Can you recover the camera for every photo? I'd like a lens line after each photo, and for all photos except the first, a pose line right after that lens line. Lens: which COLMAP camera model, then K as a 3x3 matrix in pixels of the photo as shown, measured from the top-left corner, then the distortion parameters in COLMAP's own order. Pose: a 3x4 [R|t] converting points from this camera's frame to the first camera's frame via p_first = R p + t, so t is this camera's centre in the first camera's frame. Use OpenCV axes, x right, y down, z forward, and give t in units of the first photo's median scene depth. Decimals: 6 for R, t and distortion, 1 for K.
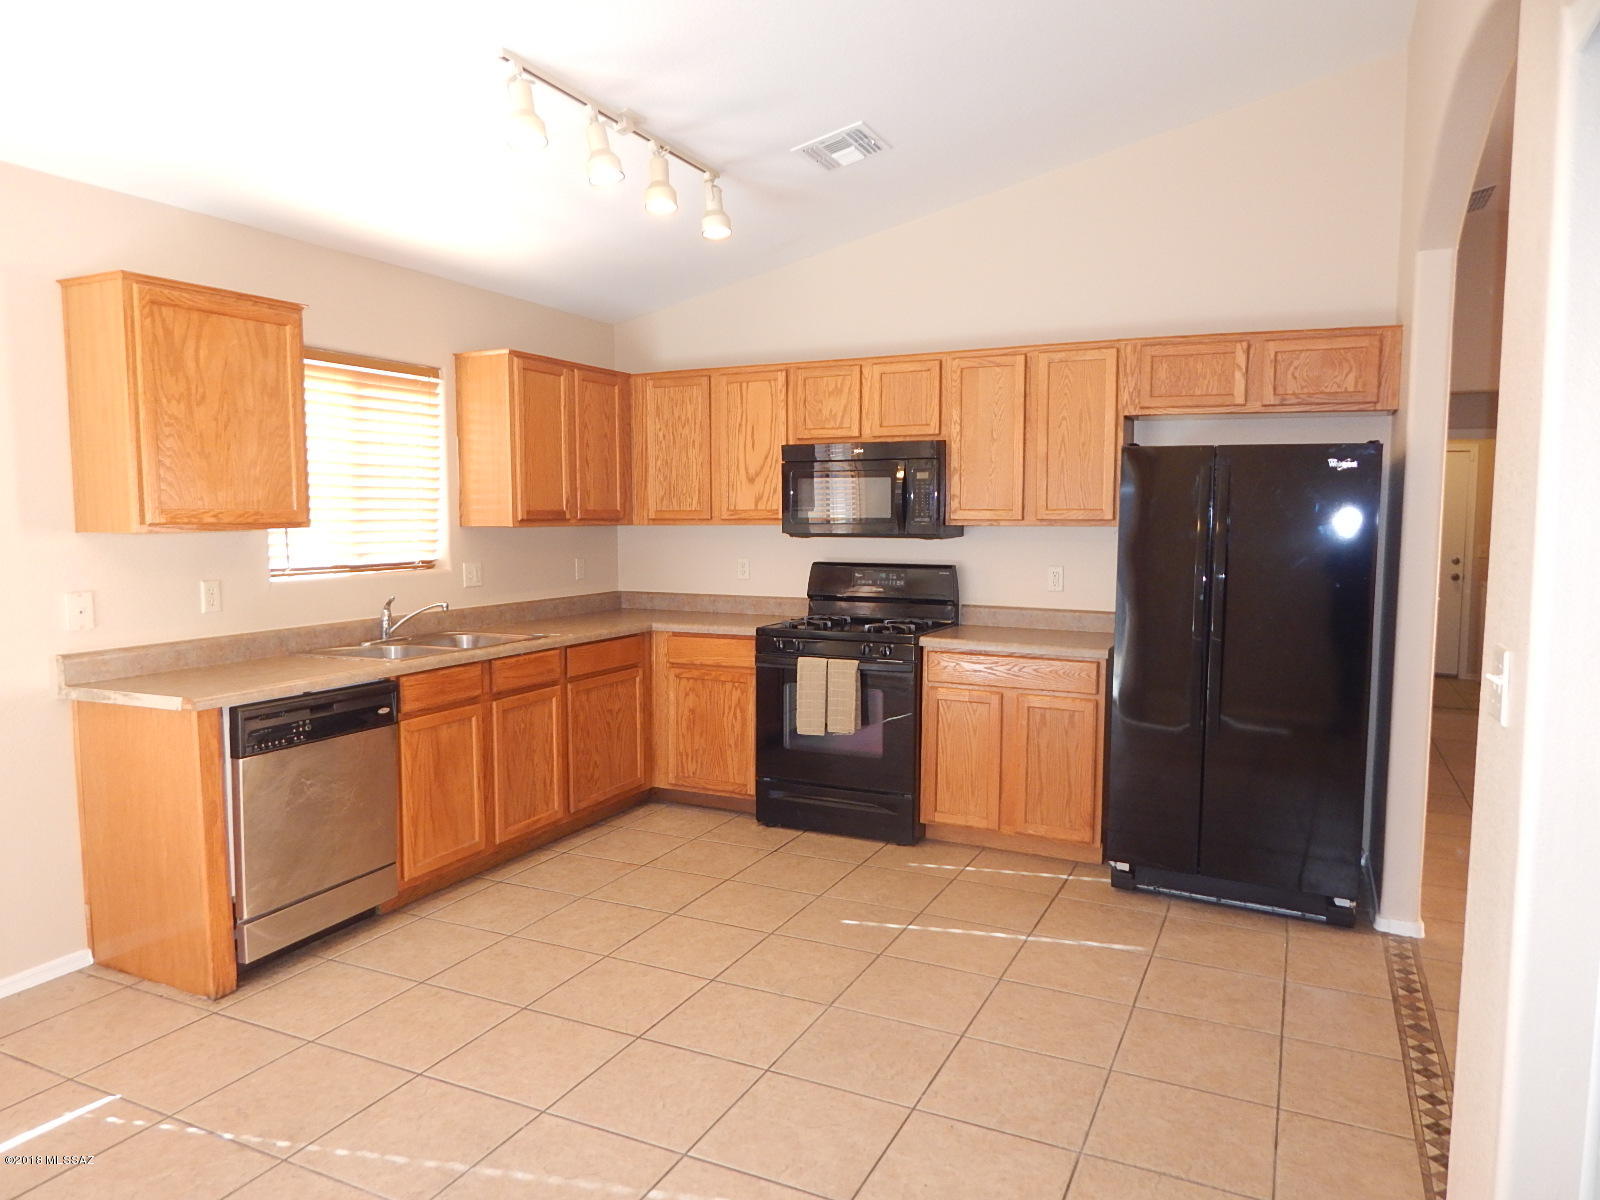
lens RADIAL K [[1061.5, 0, 787.0], [0, 1061.5, 597.9], [0, 0, 1]] dist [0.002626, 0.002729]
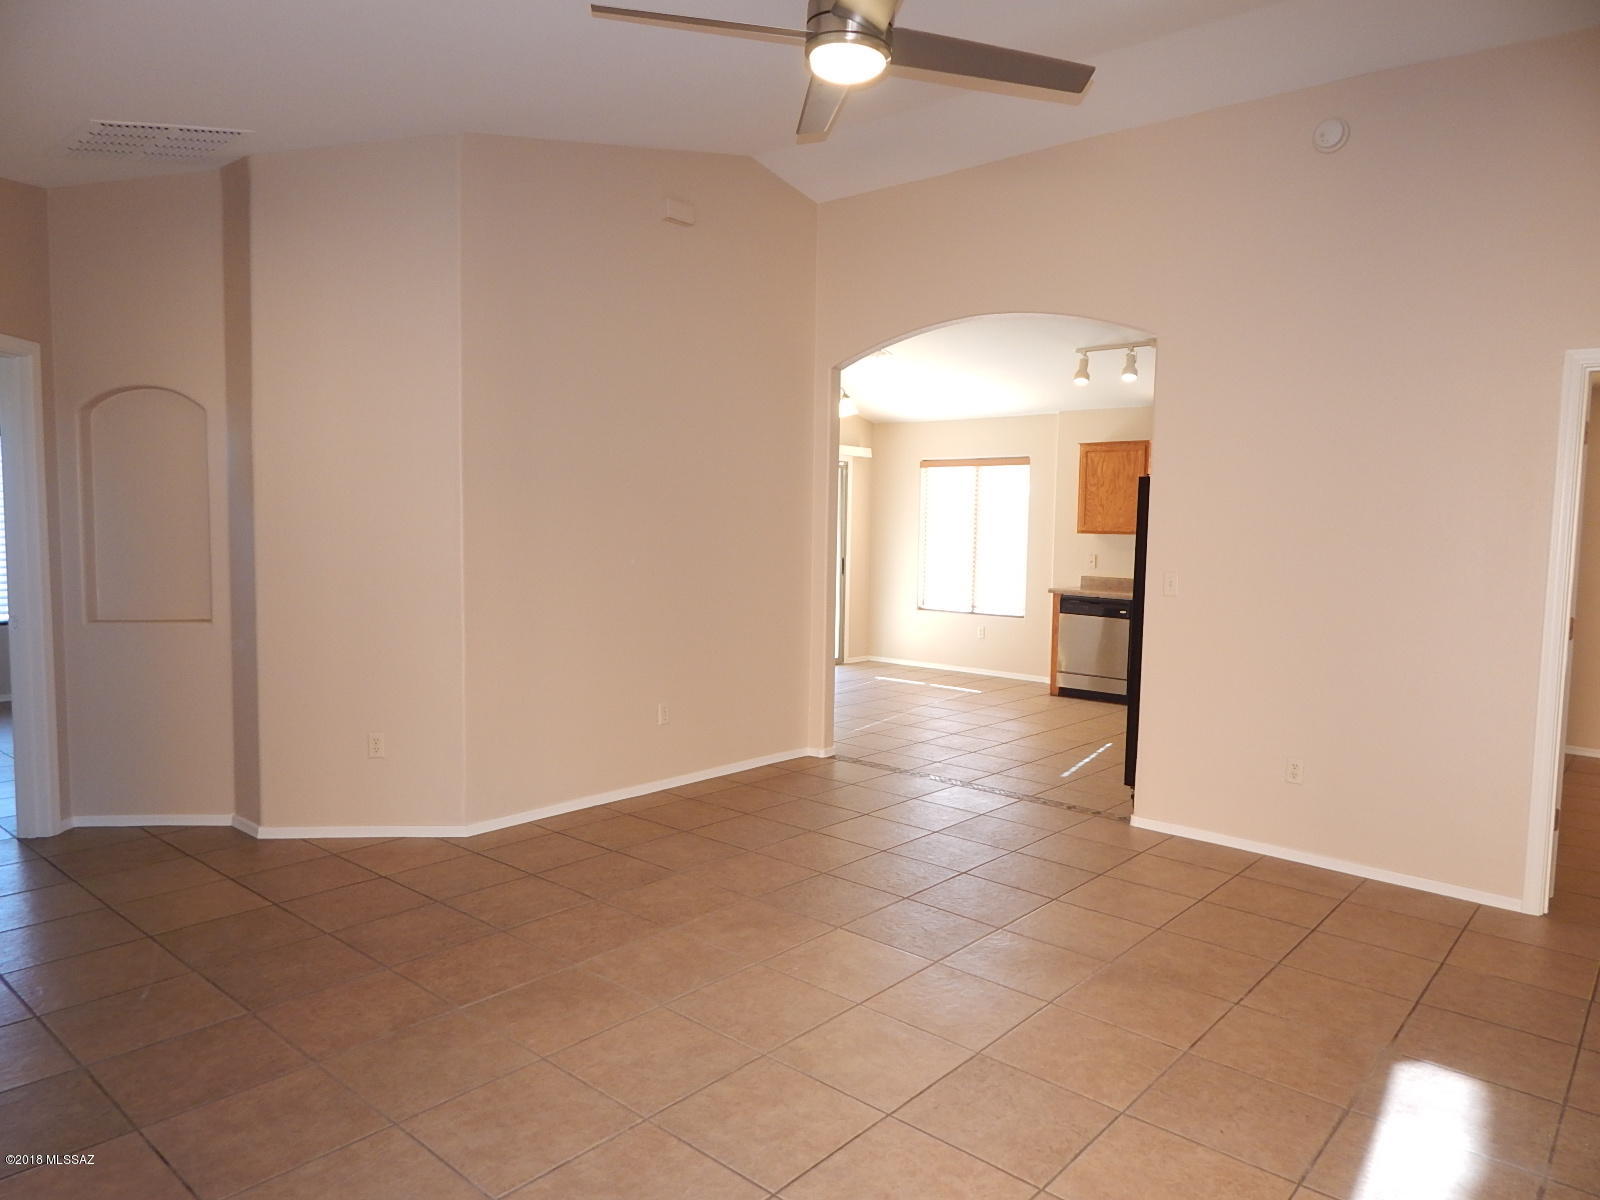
lens RADIAL K [[1061.5, 0, 803.0], [0, 1061.5, 602.3], [0, 0, 1]] dist [0.002626, 0.002729]
pose [[-0.257851, 0.065338, -0.963973, 1.675849], [-0.096717, 0.990954, 0.093038, -0.051528], [0.961332, 0.117223, -0.249199, 0.727598]]
